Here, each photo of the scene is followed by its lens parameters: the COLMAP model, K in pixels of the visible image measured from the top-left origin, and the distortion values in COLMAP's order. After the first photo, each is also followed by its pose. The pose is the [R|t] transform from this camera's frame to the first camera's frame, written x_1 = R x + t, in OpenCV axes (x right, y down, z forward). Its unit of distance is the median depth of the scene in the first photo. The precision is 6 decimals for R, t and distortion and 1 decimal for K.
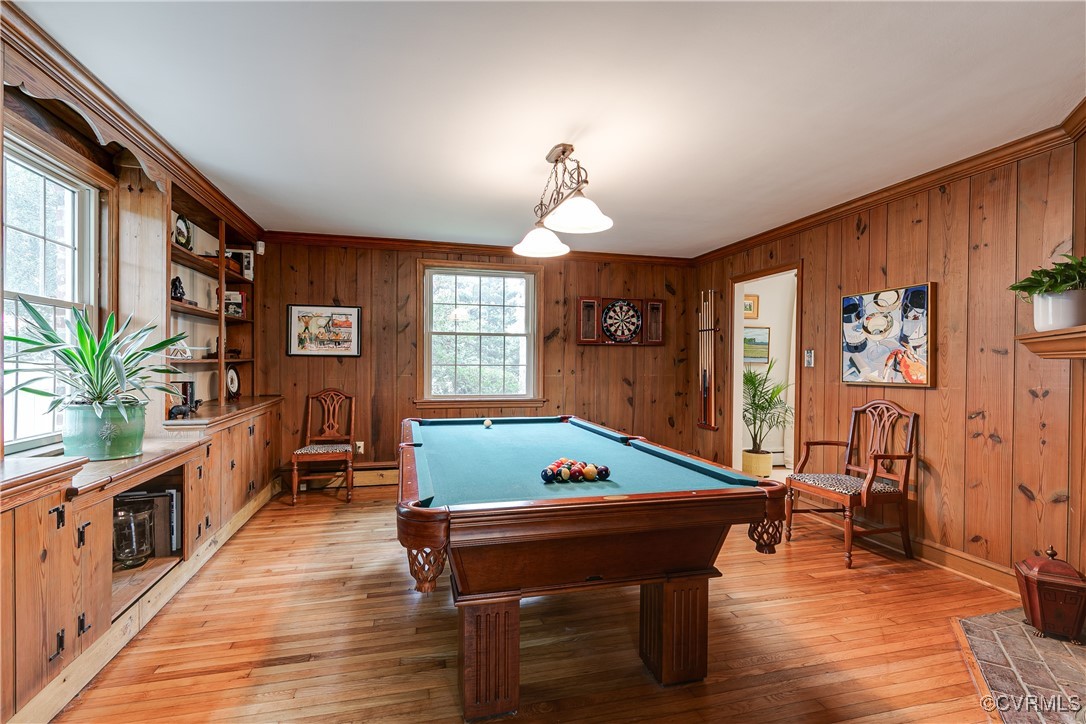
lens RADIAL K [[499.1, 0, 538.3], [0, 499.1, 364.1], [0, 0, 1]] dist [0.012142, -0.000405]
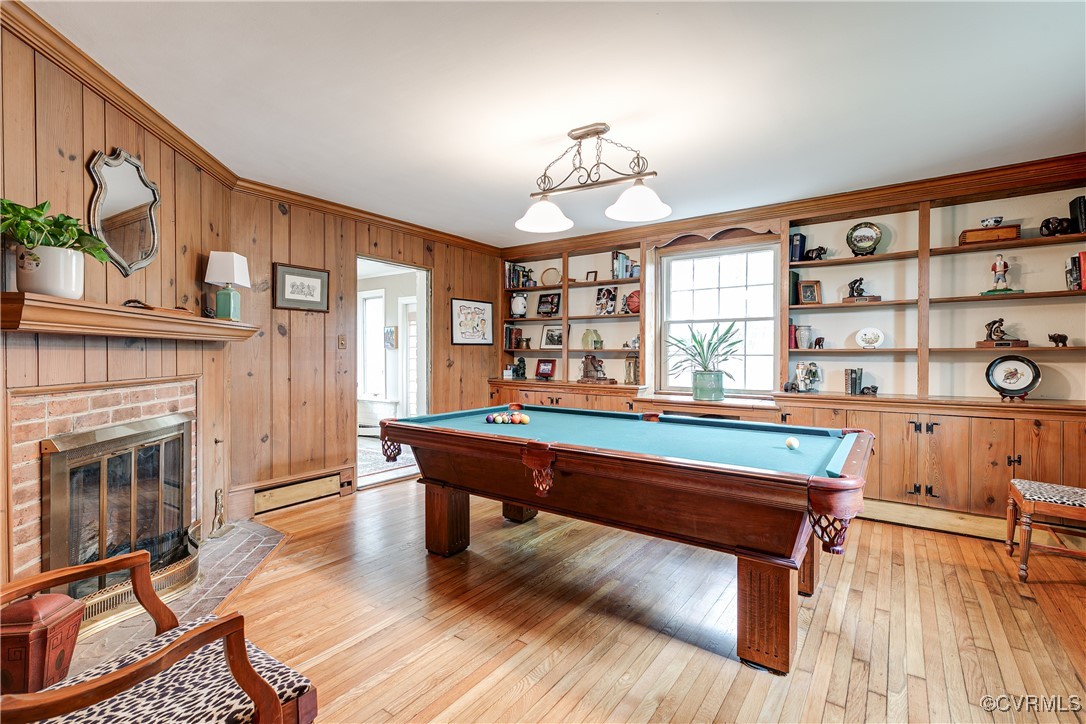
lens RADIAL K [[499.1, 0, 542.8], [0, 499.1, 360.8], [0, 0, 1]] dist [0.012142, -0.000405]
pose [[-0.768245, 0.000259, -0.640156, 0.524161], [-0.005659, 0.999958, 0.007196, 0.003681], [0.640131, 0.009152, -0.768211, 1.210022]]
